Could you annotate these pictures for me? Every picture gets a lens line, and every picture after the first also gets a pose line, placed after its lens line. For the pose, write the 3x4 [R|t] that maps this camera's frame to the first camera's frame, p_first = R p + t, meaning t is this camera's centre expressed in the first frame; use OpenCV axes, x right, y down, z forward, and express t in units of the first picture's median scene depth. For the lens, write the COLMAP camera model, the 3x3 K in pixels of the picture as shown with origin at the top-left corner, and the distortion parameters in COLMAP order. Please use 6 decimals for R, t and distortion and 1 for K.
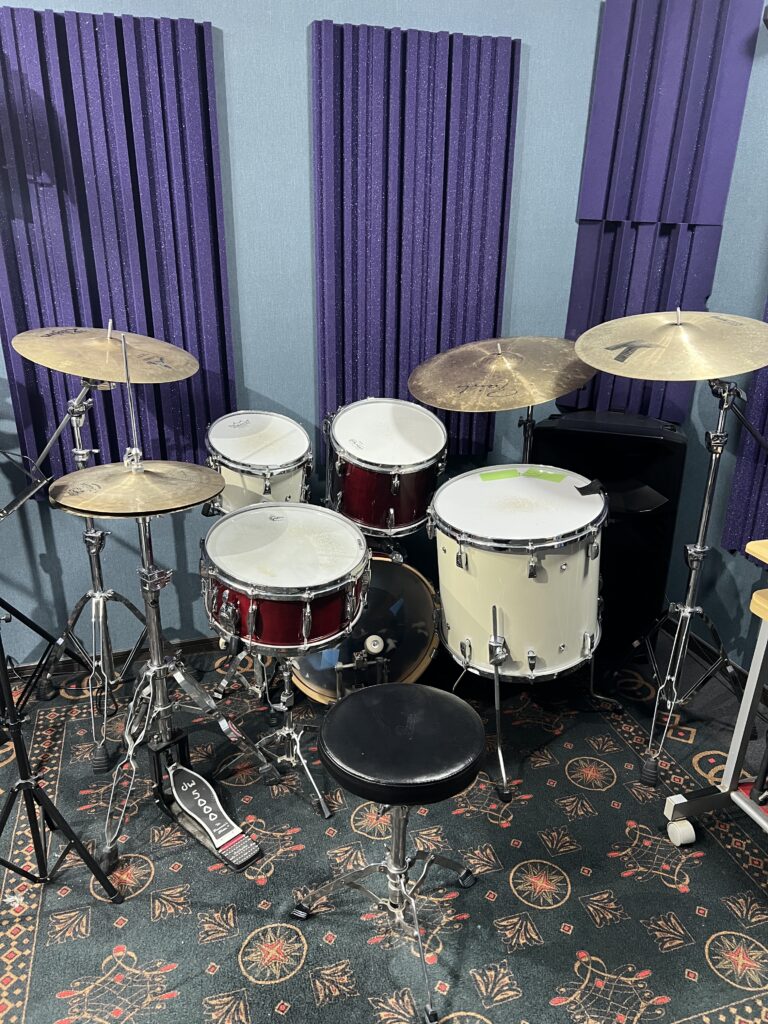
lens RADIAL K [[762.5, 0, 384.0], [0, 762.5, 512.0], [0, 0, 1]] dist [0.068560, -0.085024]
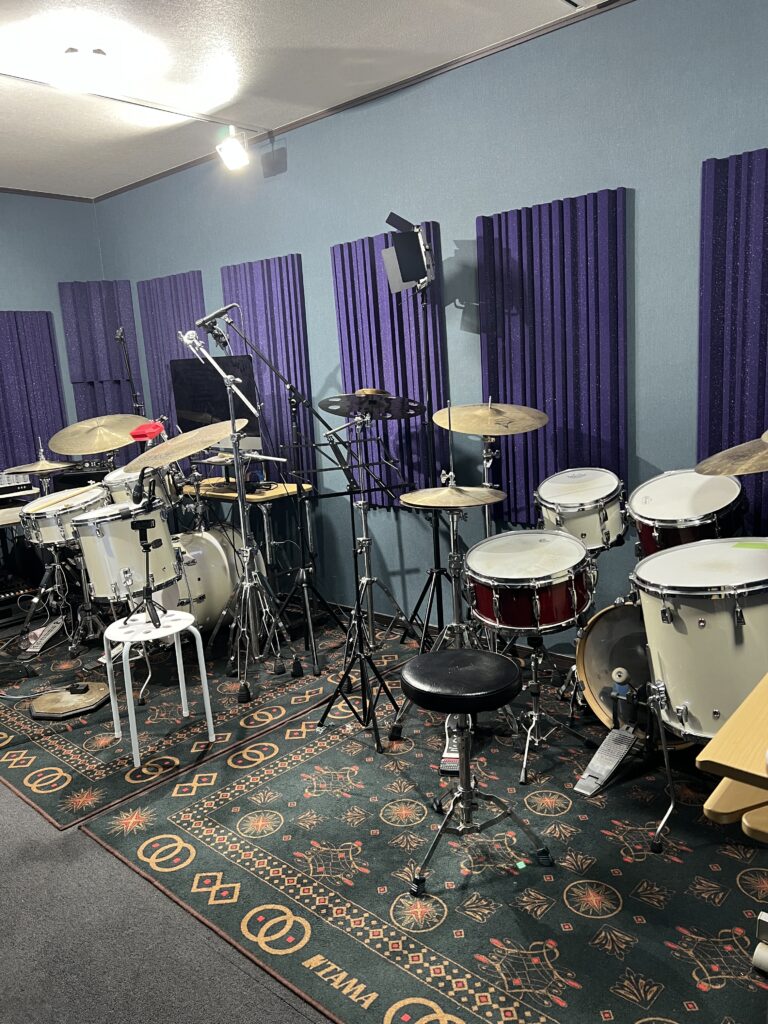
lens RADIAL K [[781.1, 0, 385.1], [0, 781.1, 489.6], [0, 0, 1]] dist [0.120445, -0.102560]
pose [[0.508611, 0.097767, -0.855428, 0.830924], [-0.248263, 0.967987, -0.036978, 0.040089], [0.824427, 0.231178, 0.516601, 0.052312]]
